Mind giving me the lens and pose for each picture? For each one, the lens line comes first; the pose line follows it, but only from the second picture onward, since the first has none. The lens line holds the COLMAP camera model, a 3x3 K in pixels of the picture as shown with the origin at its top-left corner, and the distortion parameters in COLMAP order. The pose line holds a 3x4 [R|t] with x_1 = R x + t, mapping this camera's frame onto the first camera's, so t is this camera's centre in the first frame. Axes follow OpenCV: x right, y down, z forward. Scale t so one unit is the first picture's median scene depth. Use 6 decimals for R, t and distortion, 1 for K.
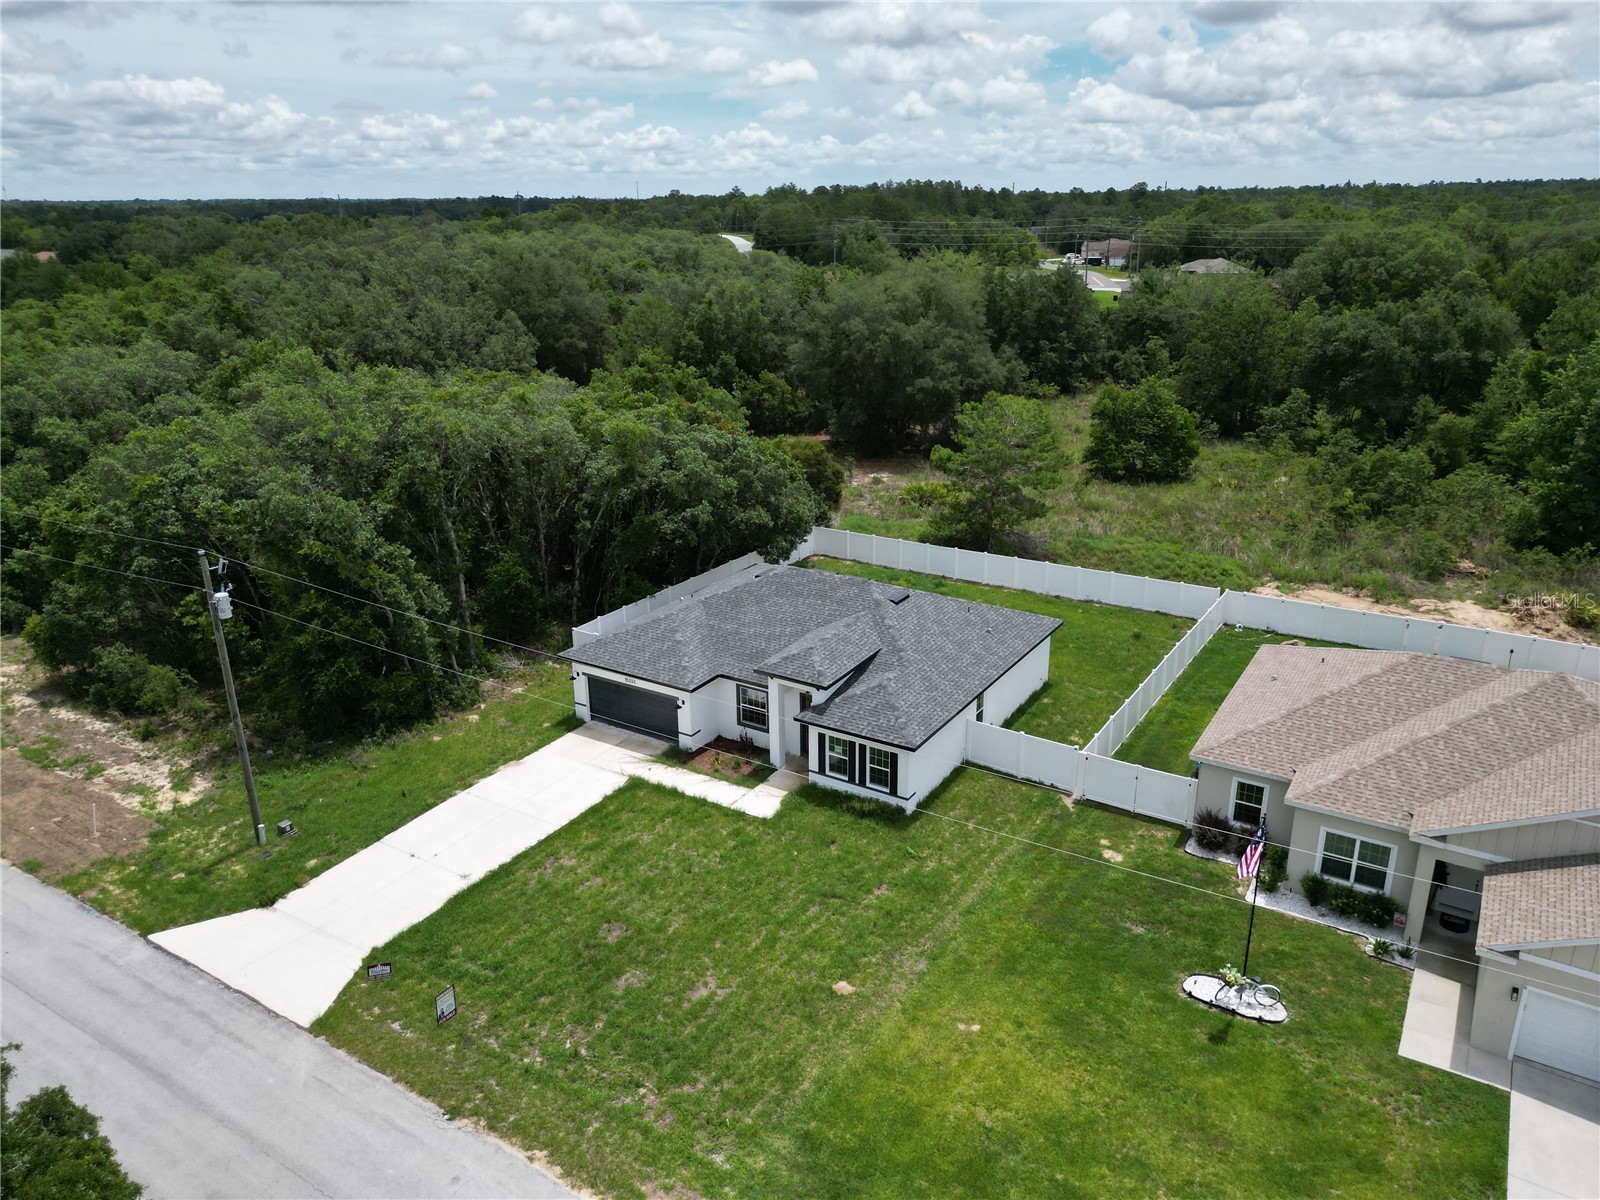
lens RADIAL K [[1123.8, 0, 800.0], [0, 1123.8, 600.0], [0, 0, 1]] dist [0.056153, -0.046485]
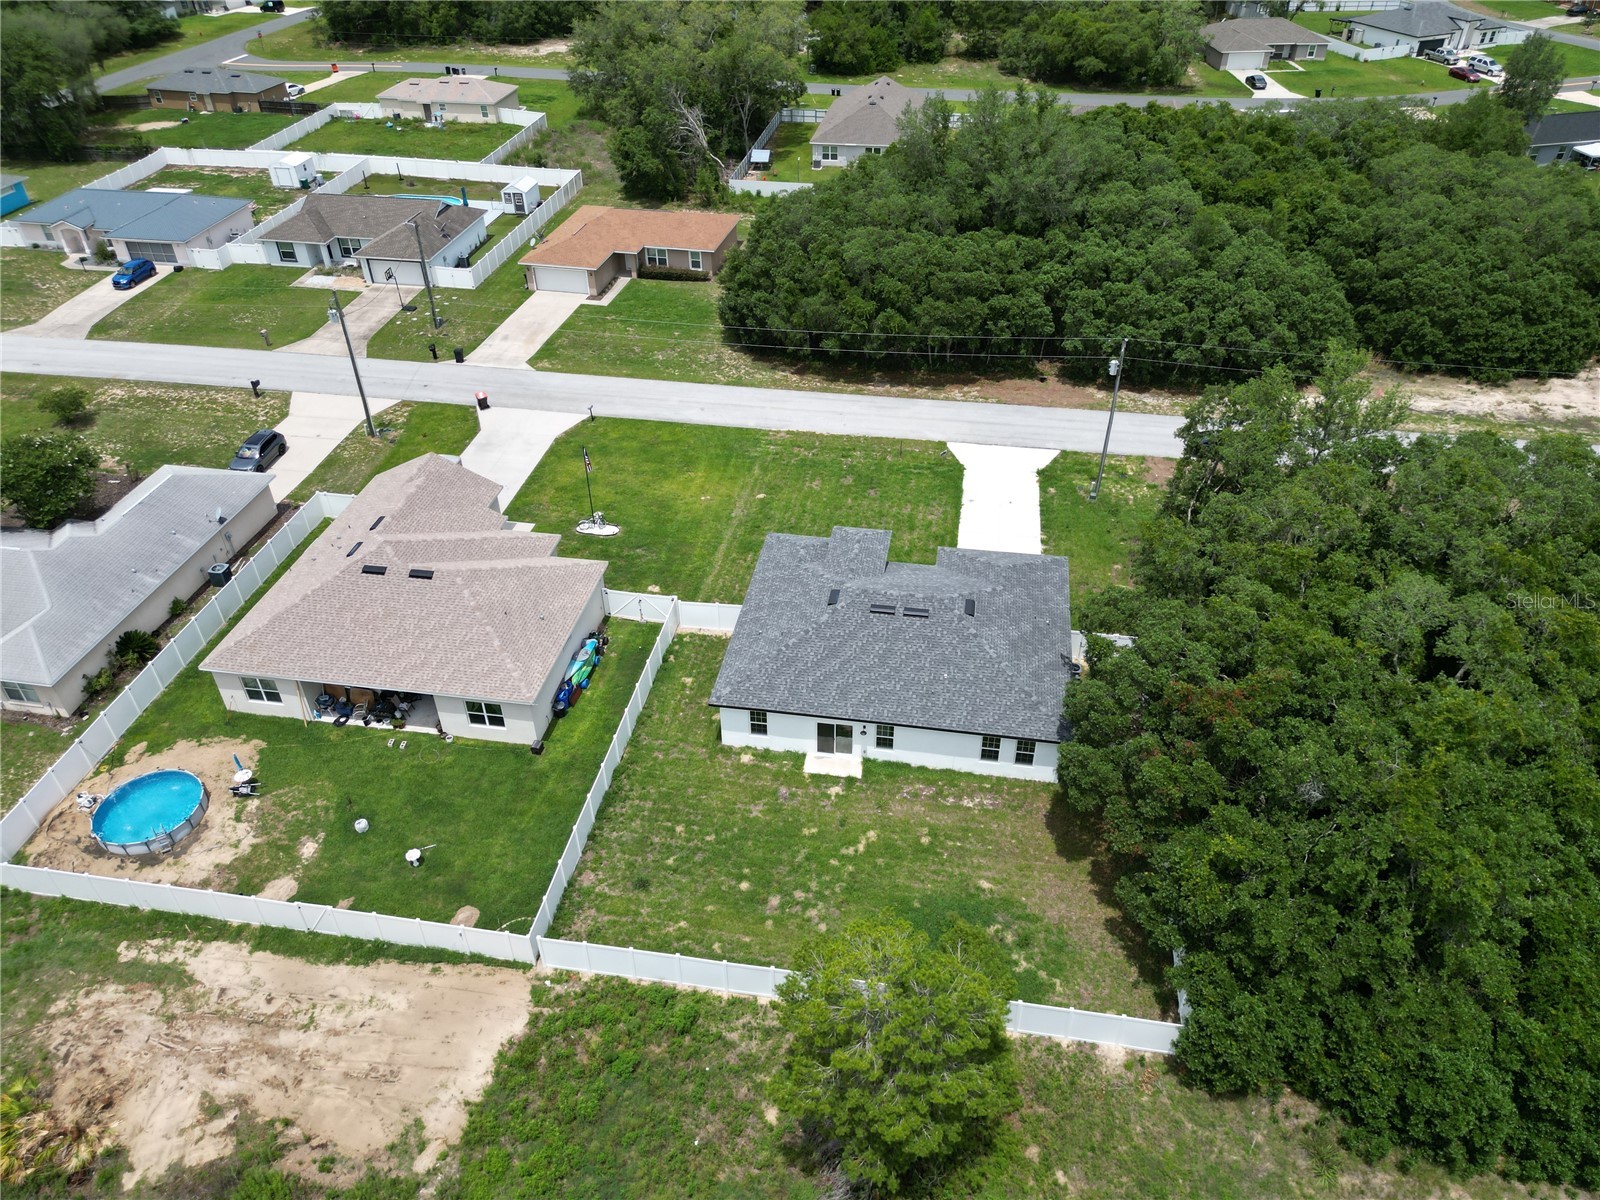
lens RADIAL K [[1123.8, 0, 800.0], [0, 1123.8, 600.0], [0, 0, 1]] dist [0.056153, -0.046485]
pose [[-0.922995, 0.249746, -0.292759, 0.518354], [-0.105785, 0.566799, 0.817036, -1.069534], [0.369987, 0.785090, -0.496733, 1.753670]]
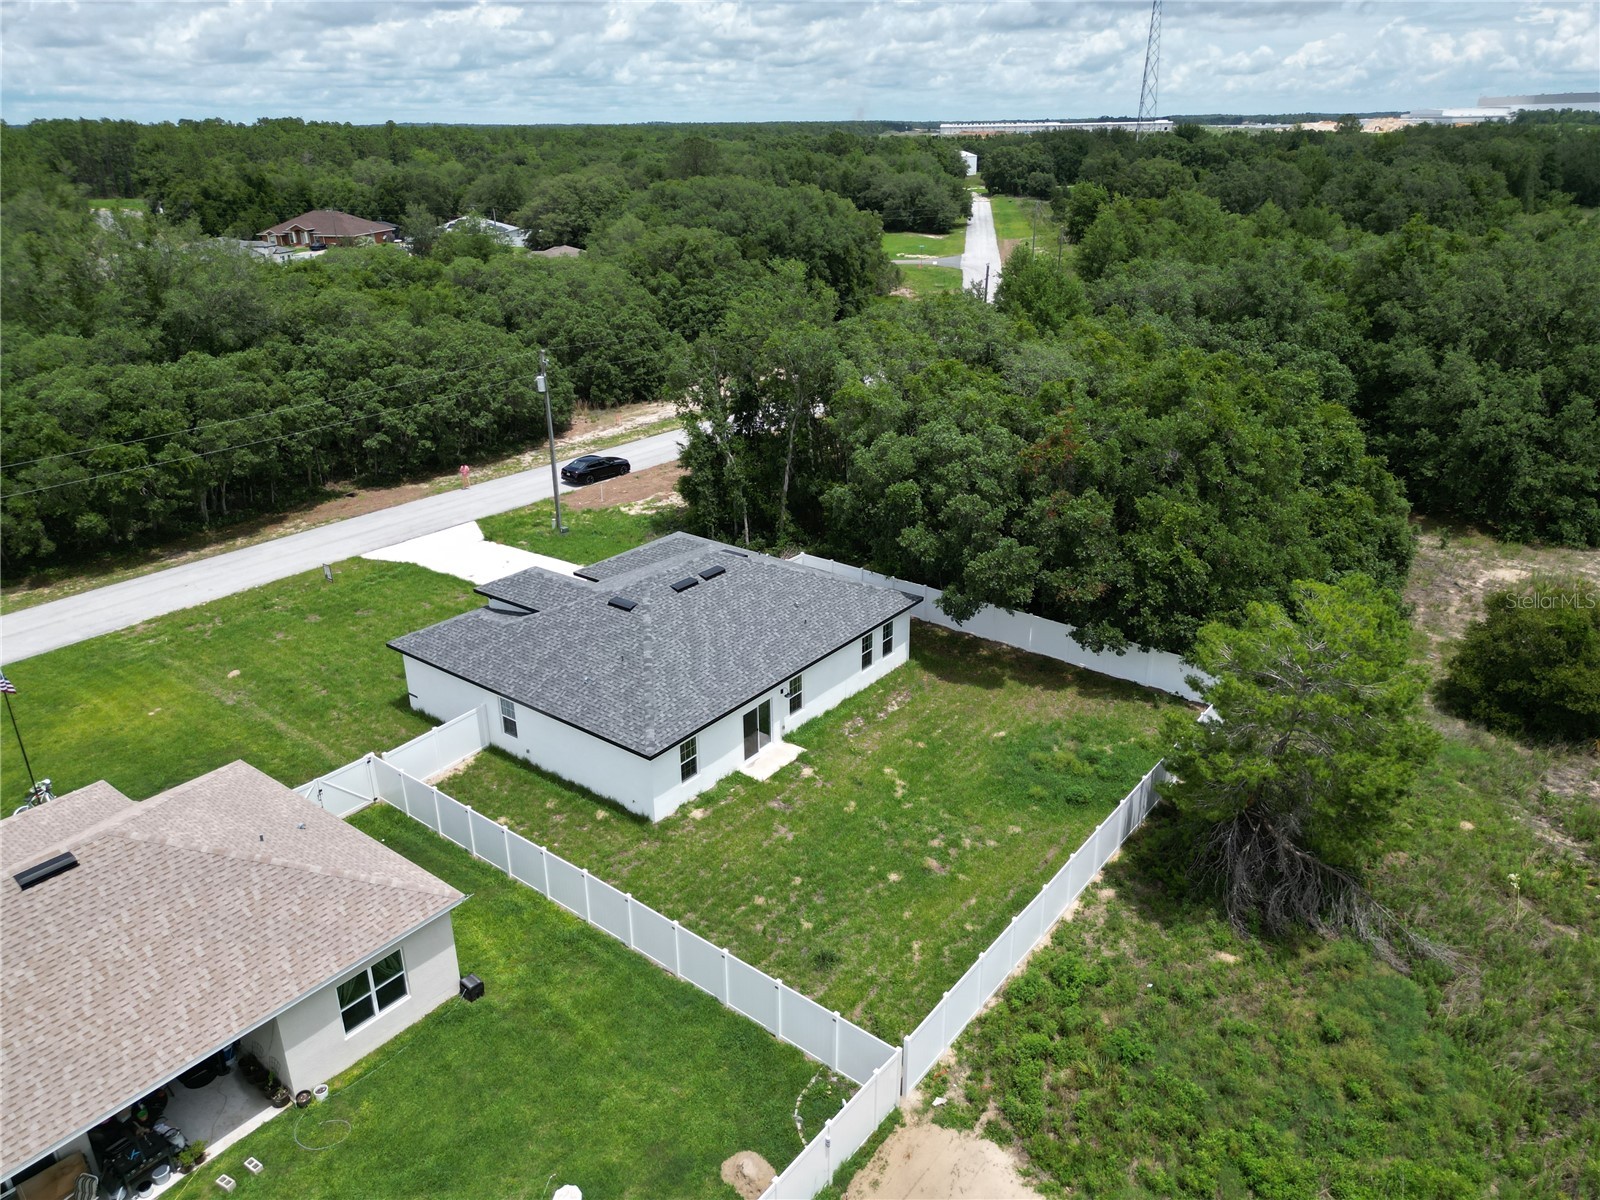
lens RADIAL K [[1126.7, 0, 807.9], [0, 1126.7, 597.1], [0, 0, 1]] dist [0.072797, -0.076493]
pose [[-0.093566, 0.394846, -0.913971, 1.014537], [-0.325208, 0.855524, 0.402888, -0.474825], [0.941002, 0.334927, 0.048359, 1.219906]]
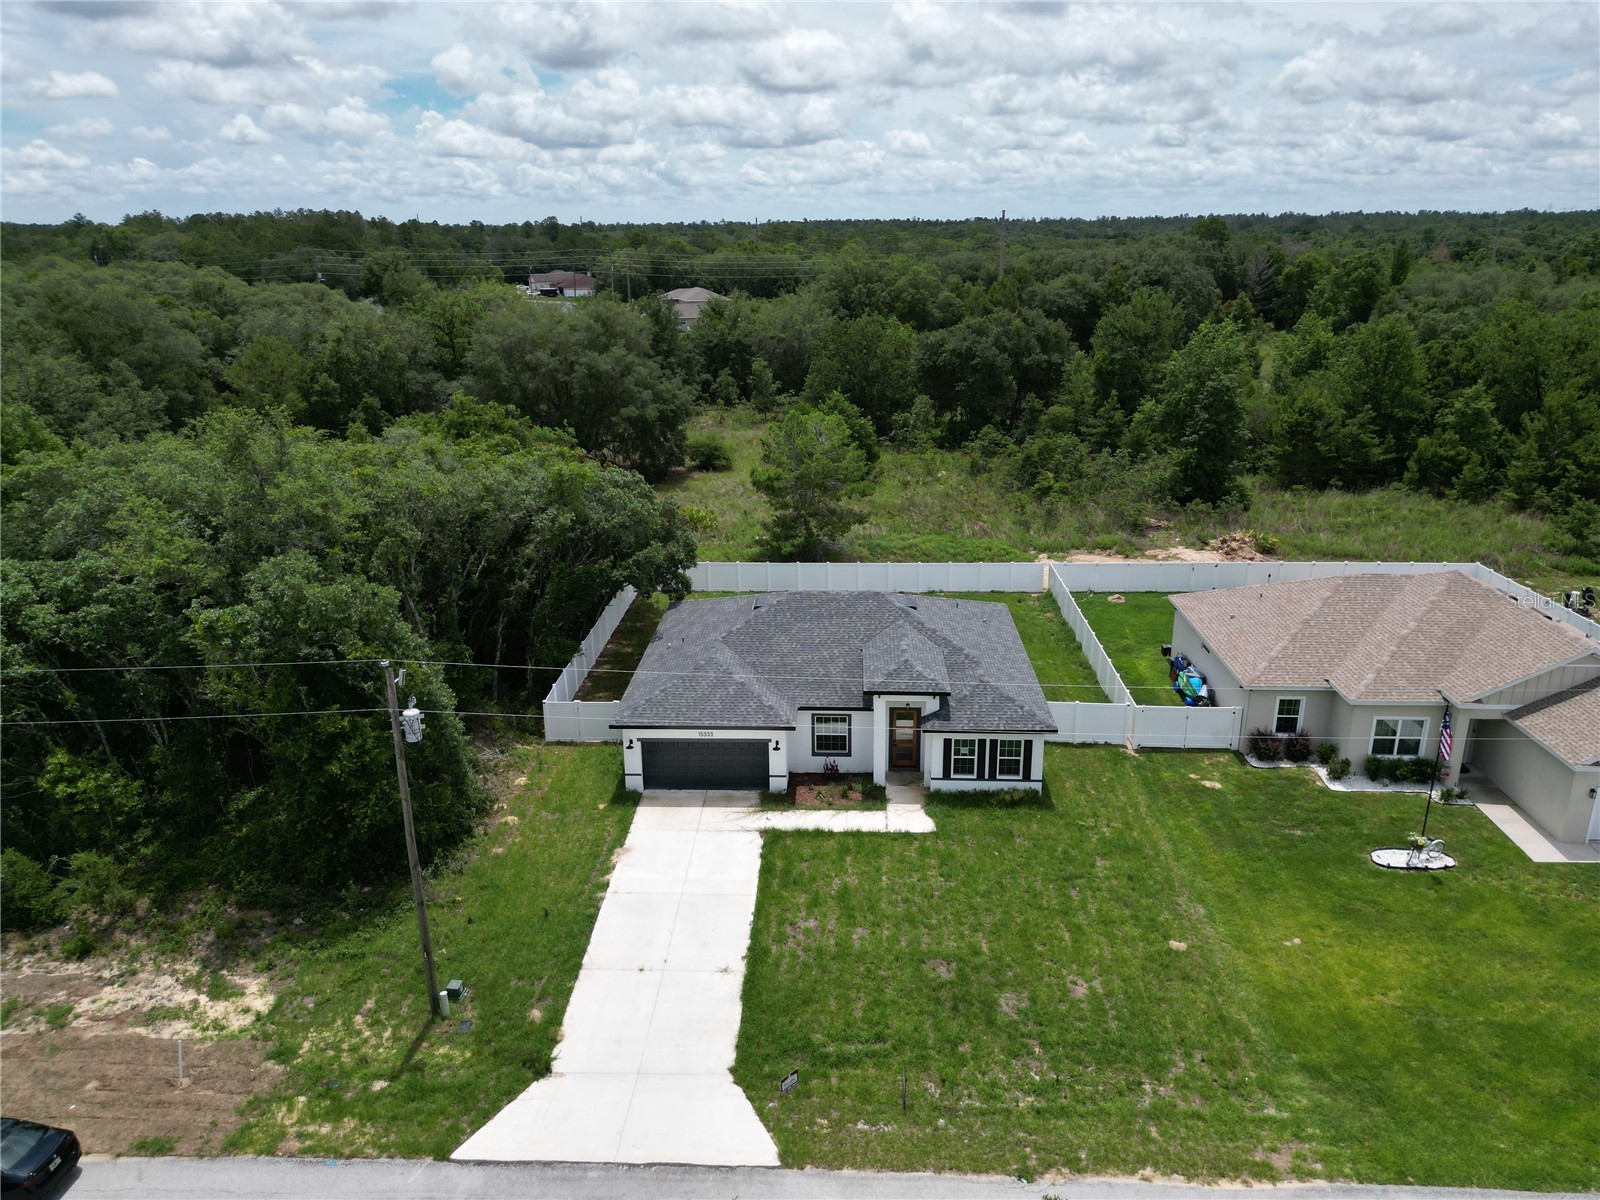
lens RADIAL K [[1123.8, 0, 800.0], [0, 1123.8, 600.0], [0, 0, 1]] dist [0.056153, -0.046485]
pose [[0.868600, -0.152348, 0.471513, -0.547655], [0.164837, 0.986207, 0.014992, -0.042486], [-0.467294, 0.064701, 0.881731, 0.145948]]
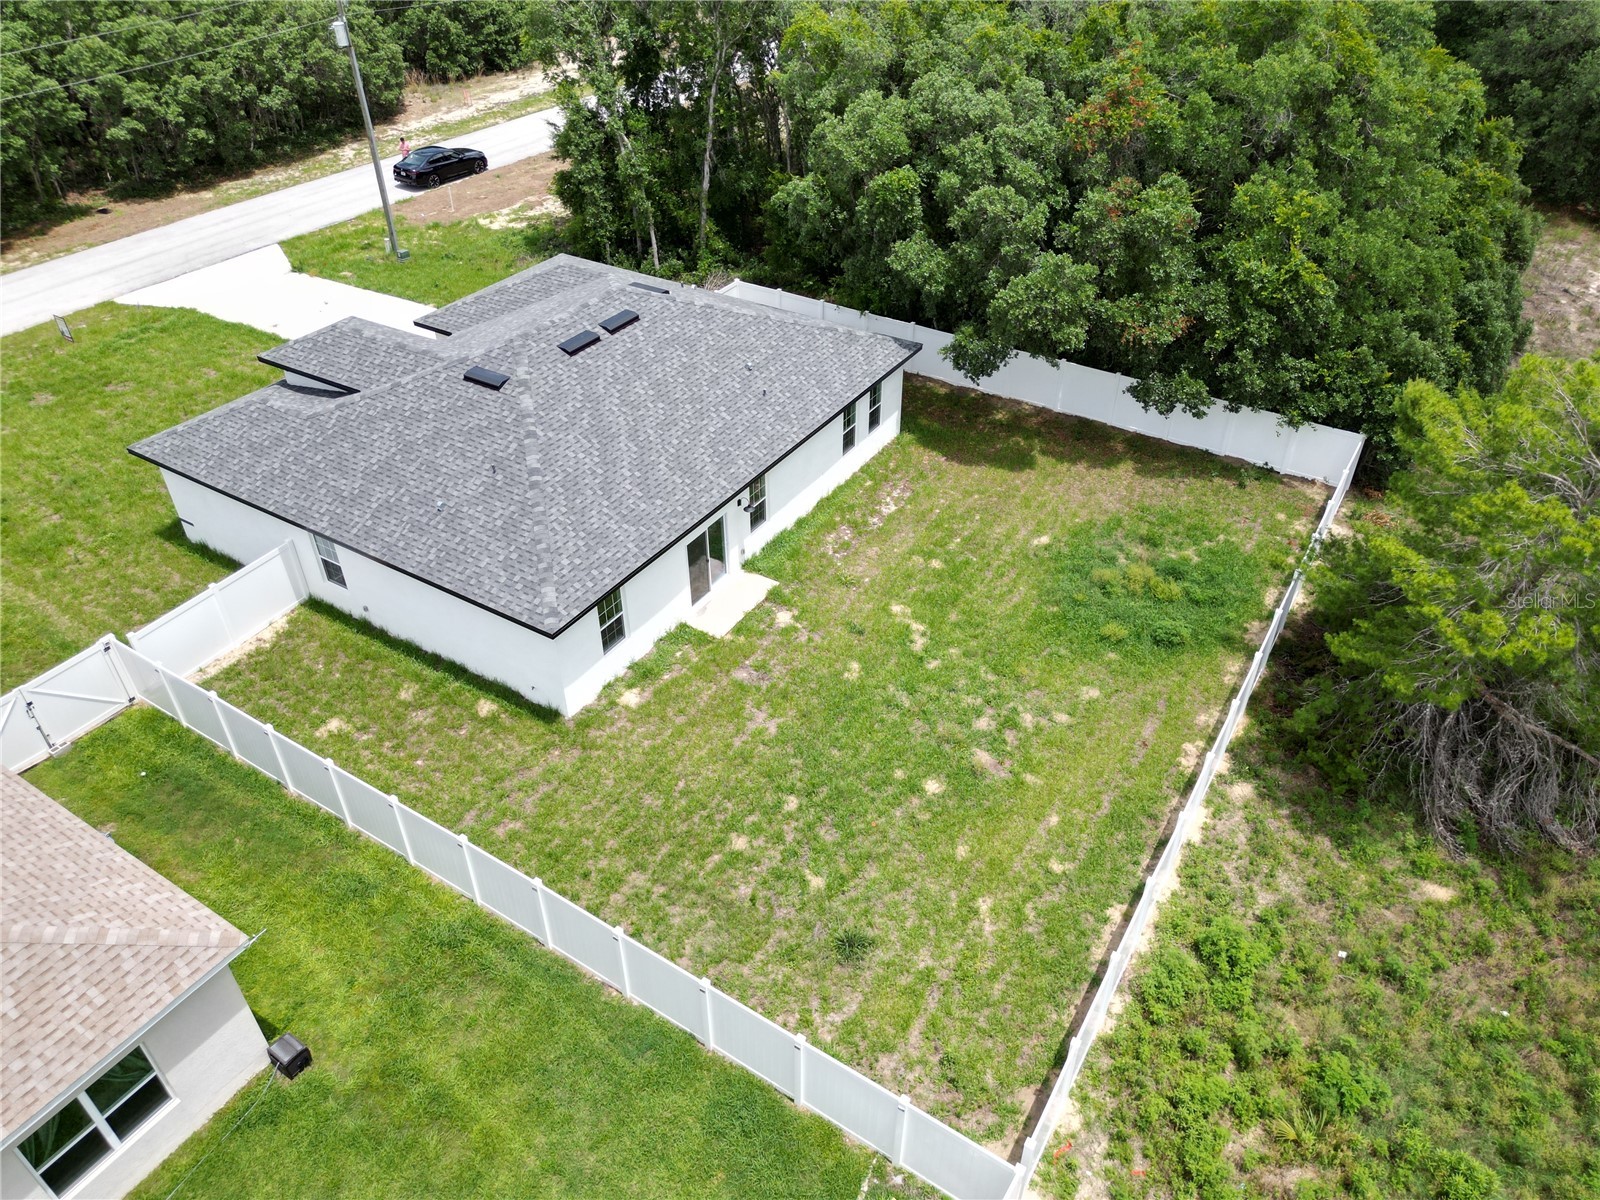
lens RADIAL K [[1126.7, 0, 807.9], [0, 1126.7, 597.1], [0, 0, 1]] dist [0.072797, -0.076493]
pose [[0.003320, 0.610178, -0.792257, 0.709013], [-0.330894, 0.748302, 0.574938, -0.354776], [0.943662, 0.260244, 0.204388, 1.189088]]
